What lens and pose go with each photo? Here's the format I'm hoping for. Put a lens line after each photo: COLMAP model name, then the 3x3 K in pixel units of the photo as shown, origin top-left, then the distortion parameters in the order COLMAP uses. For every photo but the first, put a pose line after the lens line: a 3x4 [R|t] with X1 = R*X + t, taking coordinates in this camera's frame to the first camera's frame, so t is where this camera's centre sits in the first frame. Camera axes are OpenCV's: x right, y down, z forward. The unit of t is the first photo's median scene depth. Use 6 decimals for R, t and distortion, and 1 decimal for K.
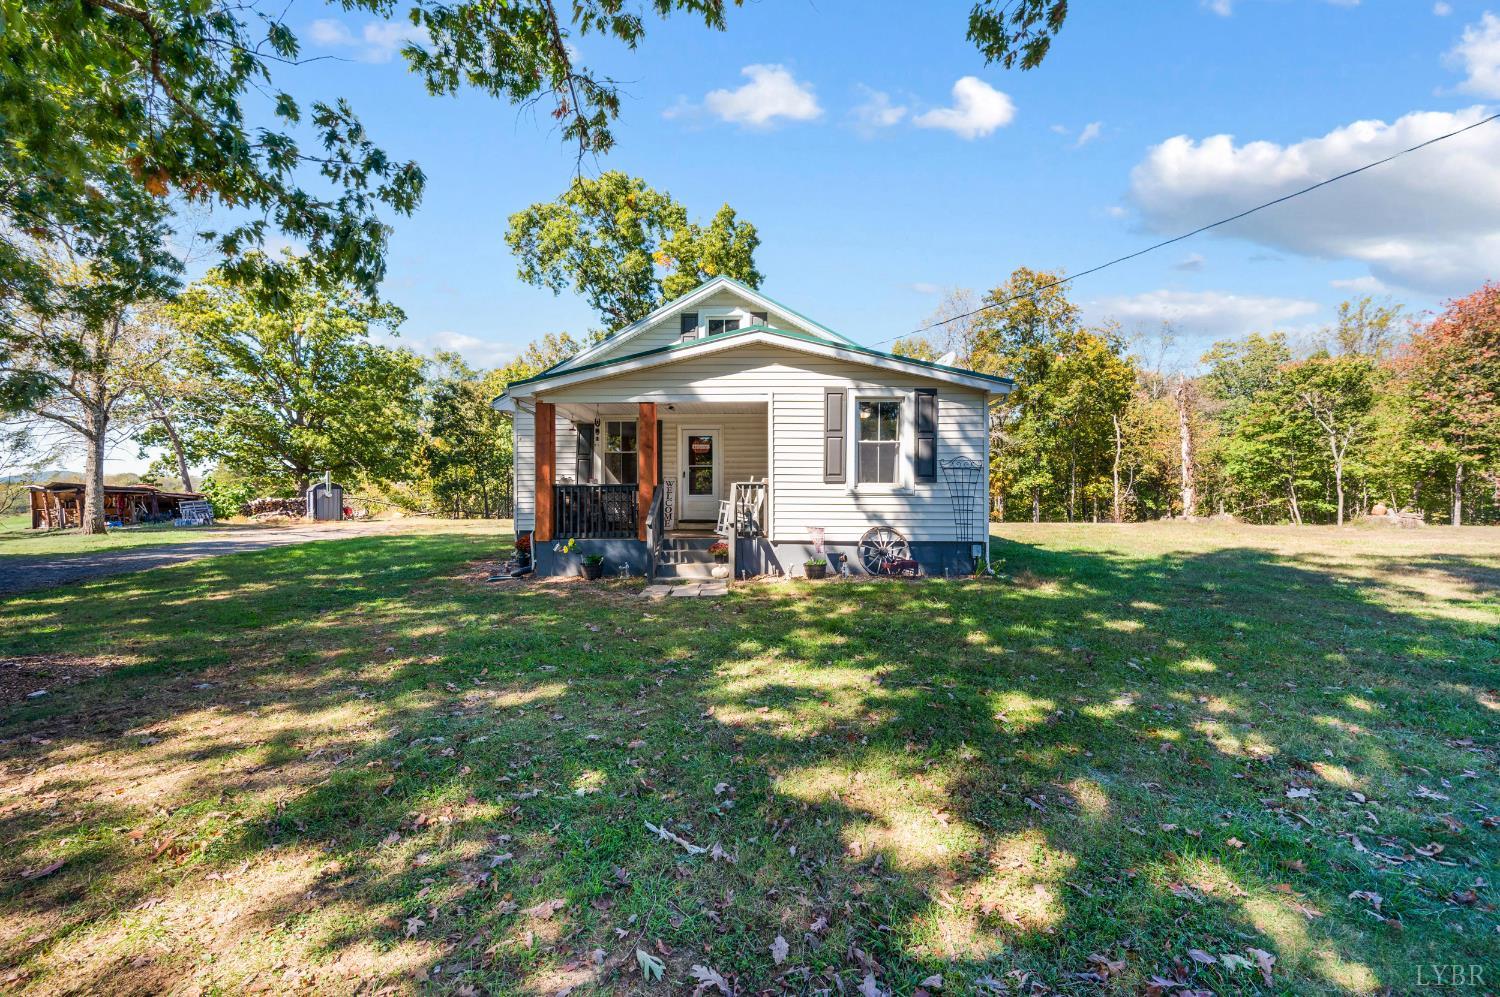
lens RADIAL K [[592.0, 0, 750.5], [0, 592.0, 501.2], [0, 0, 1]] dist [-0.001178, -0.000193]
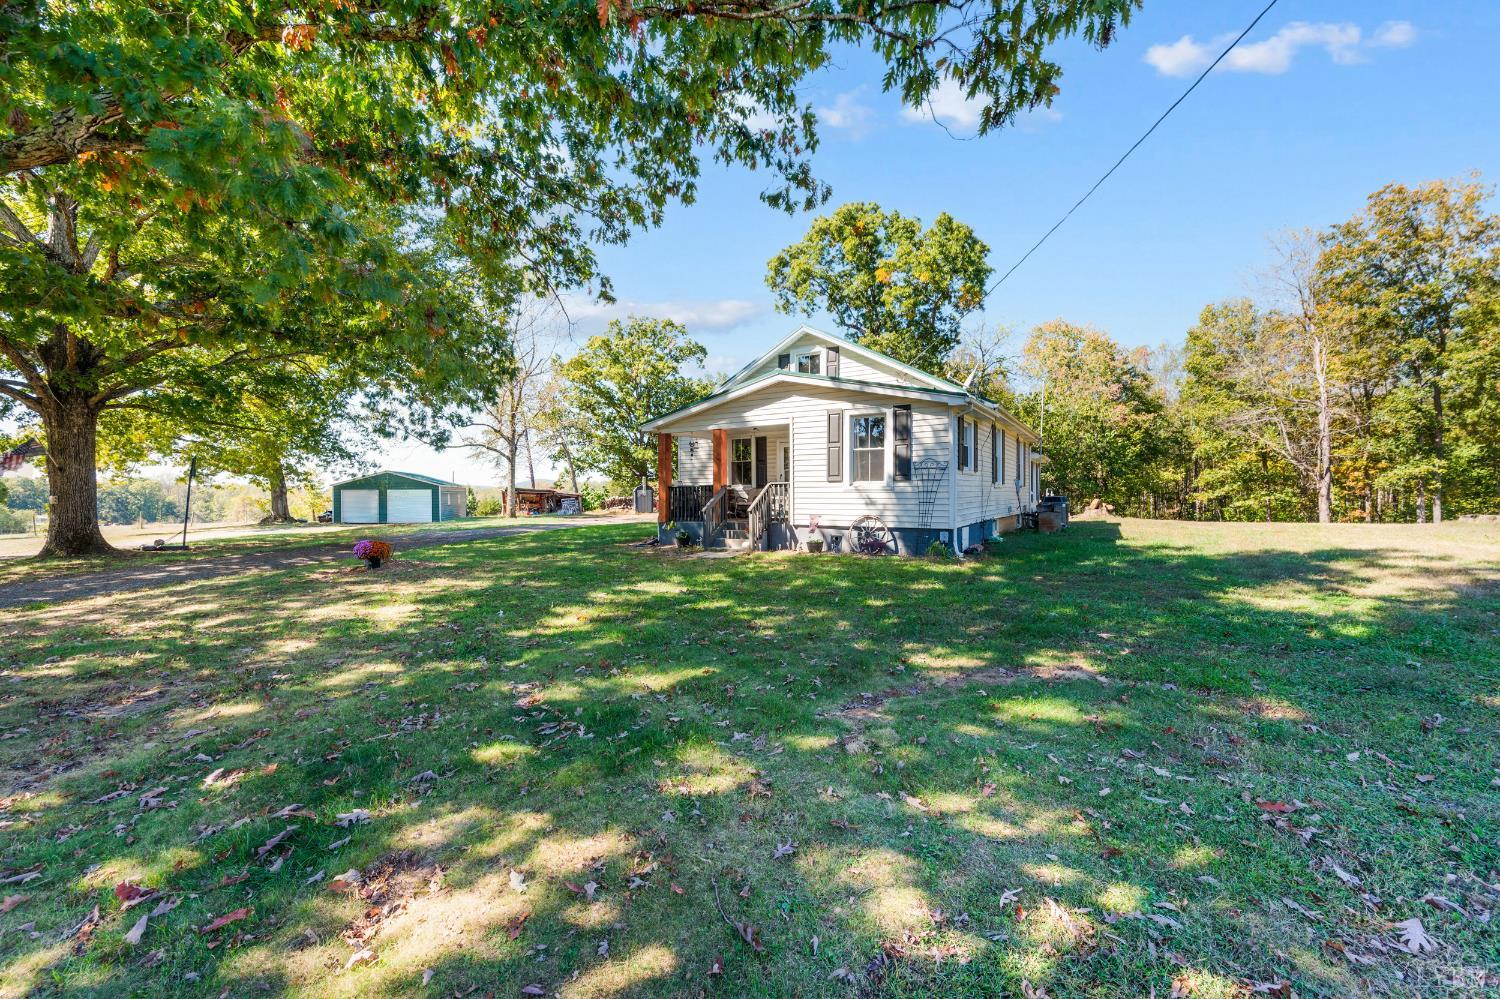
lens RADIAL K [[592.0, 0, 745.2], [0, 592.0, 497.4], [0, 0, 1]] dist [-0.001178, -0.000193]
pose [[0.864035, -0.002034, -0.503428, 0.476585], [0.000127, 0.999993, -0.003822, 0.007096], [0.503432, 0.003239, 0.864029, -0.182907]]
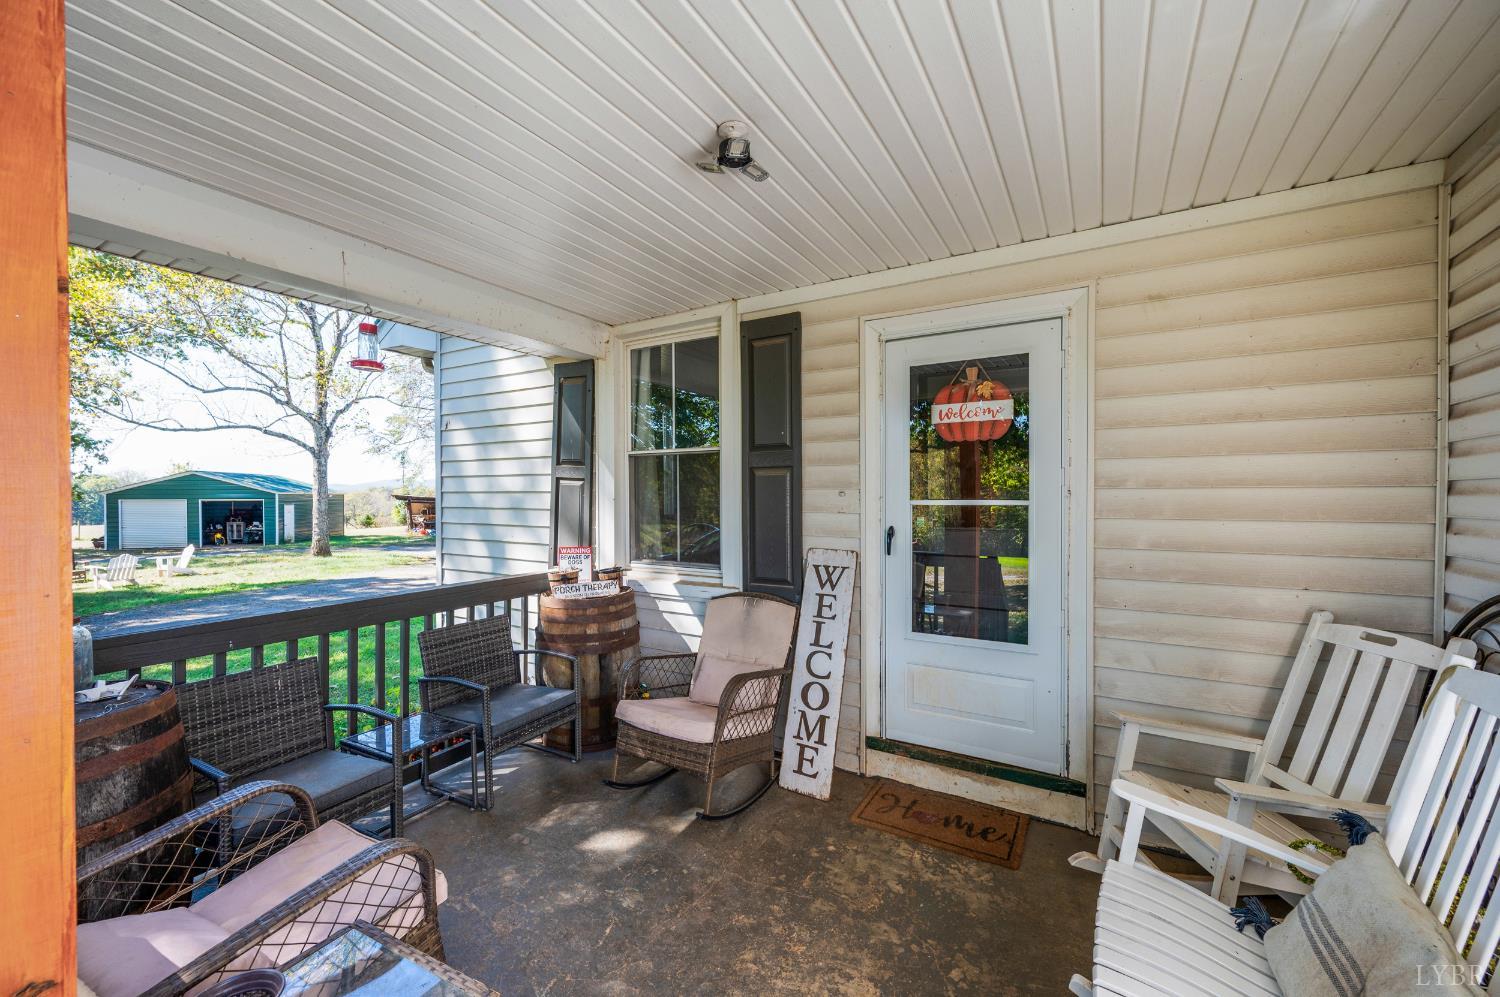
lens RADIAL K [[592.0, 0, 747.9], [0, 592.0, 497.7], [0, 0, 1]] dist [-0.001178, -0.000193]
pose [[0.871232, 0.001413, -0.490869, -0.047295], [-0.000742, 0.999999, 0.001563, -0.060141], [0.490870, -0.000998, 0.871232, 0.760993]]
